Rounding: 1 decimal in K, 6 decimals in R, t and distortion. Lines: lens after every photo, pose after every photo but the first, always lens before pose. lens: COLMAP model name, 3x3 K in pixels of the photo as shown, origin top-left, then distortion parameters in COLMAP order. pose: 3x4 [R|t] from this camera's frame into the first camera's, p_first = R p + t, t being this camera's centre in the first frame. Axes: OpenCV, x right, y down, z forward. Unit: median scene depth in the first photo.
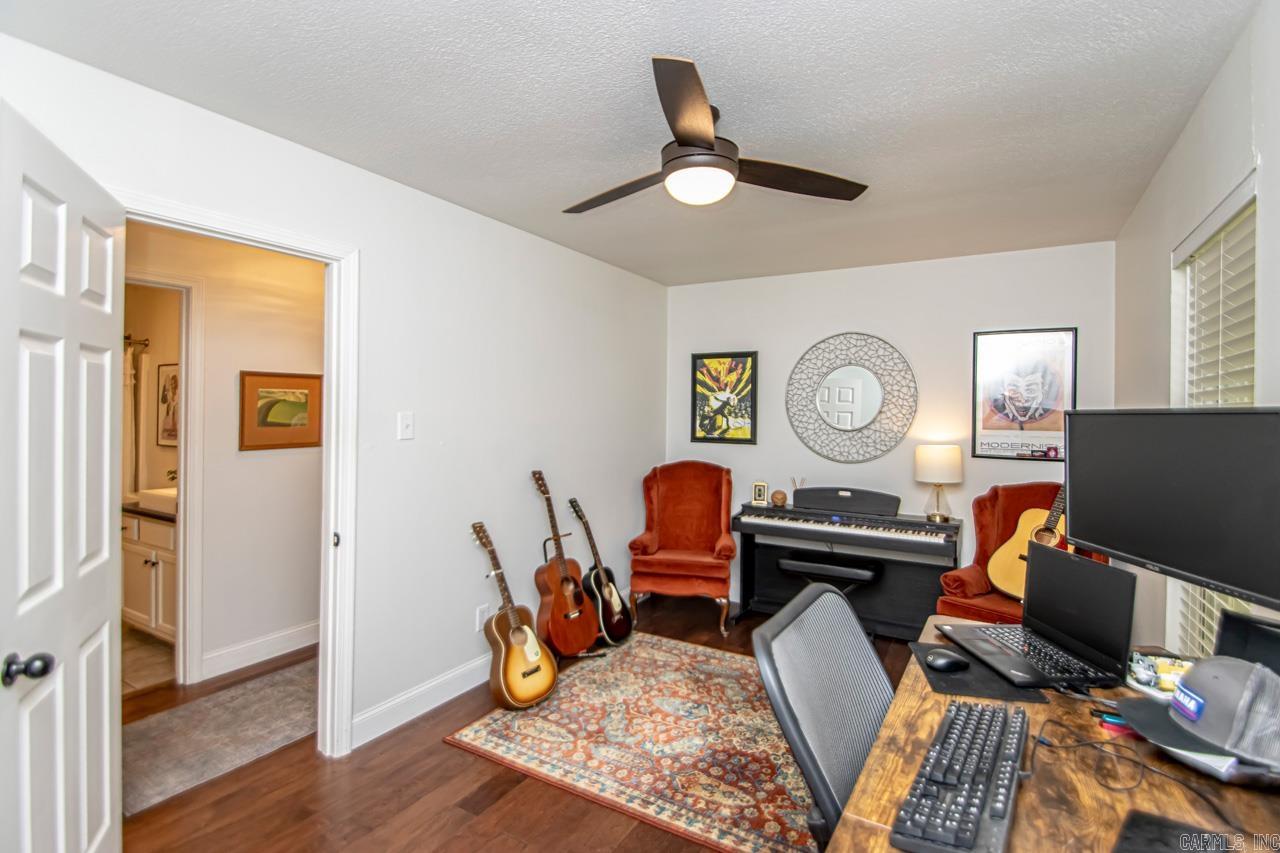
lens RADIAL K [[606.9, 0, 639.7], [0, 606.9, 416.7], [0, 0, 1]] dist [-0.005311, -0.001051]
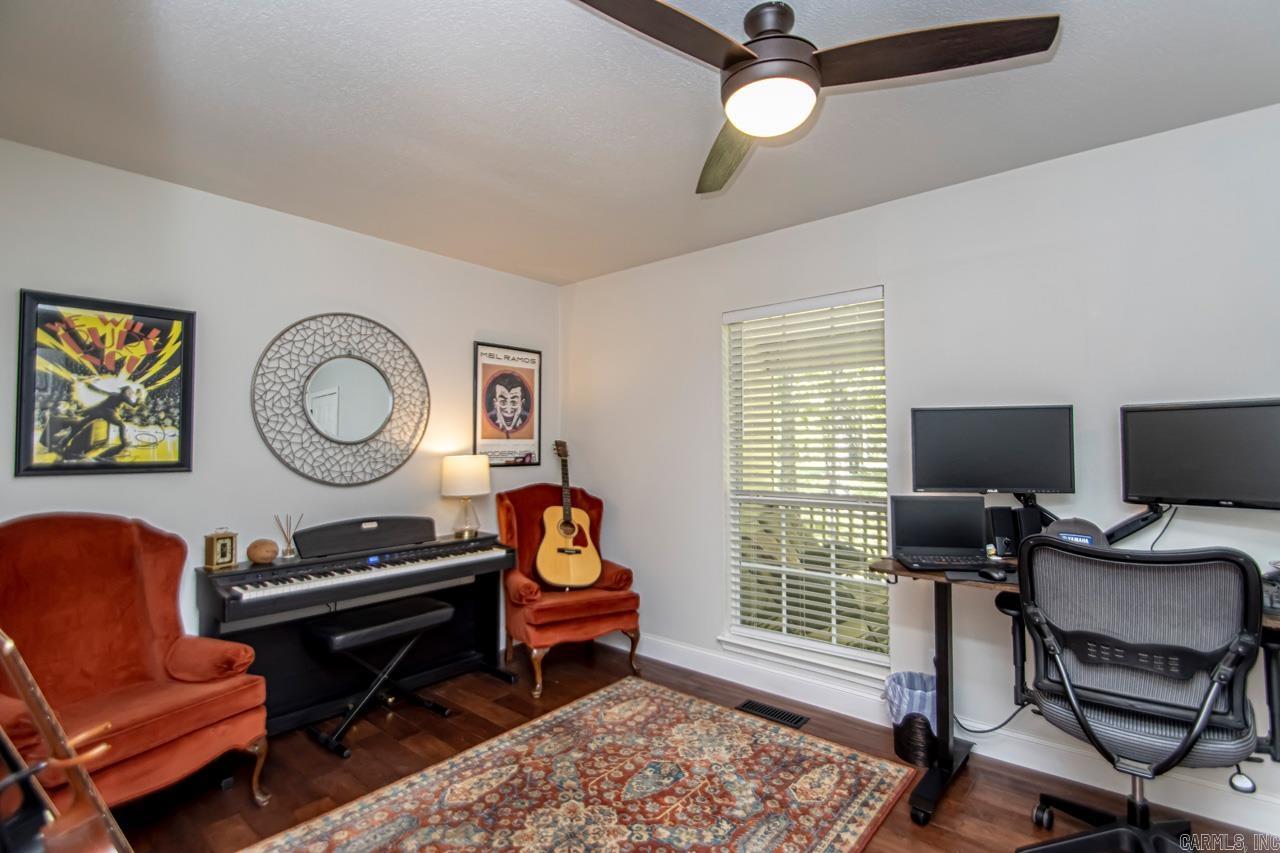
lens RADIAL K [[606.9, 0, 639.7], [0, 606.9, 430.5], [0, 0, 1]] dist [-0.005311, -0.001051]
pose [[0.151791, 0.010935, 0.988352, -0.346370], [0.012159, 0.999842, -0.012929, 0.020738], [-0.988338, 0.013980, 0.151634, 0.523885]]
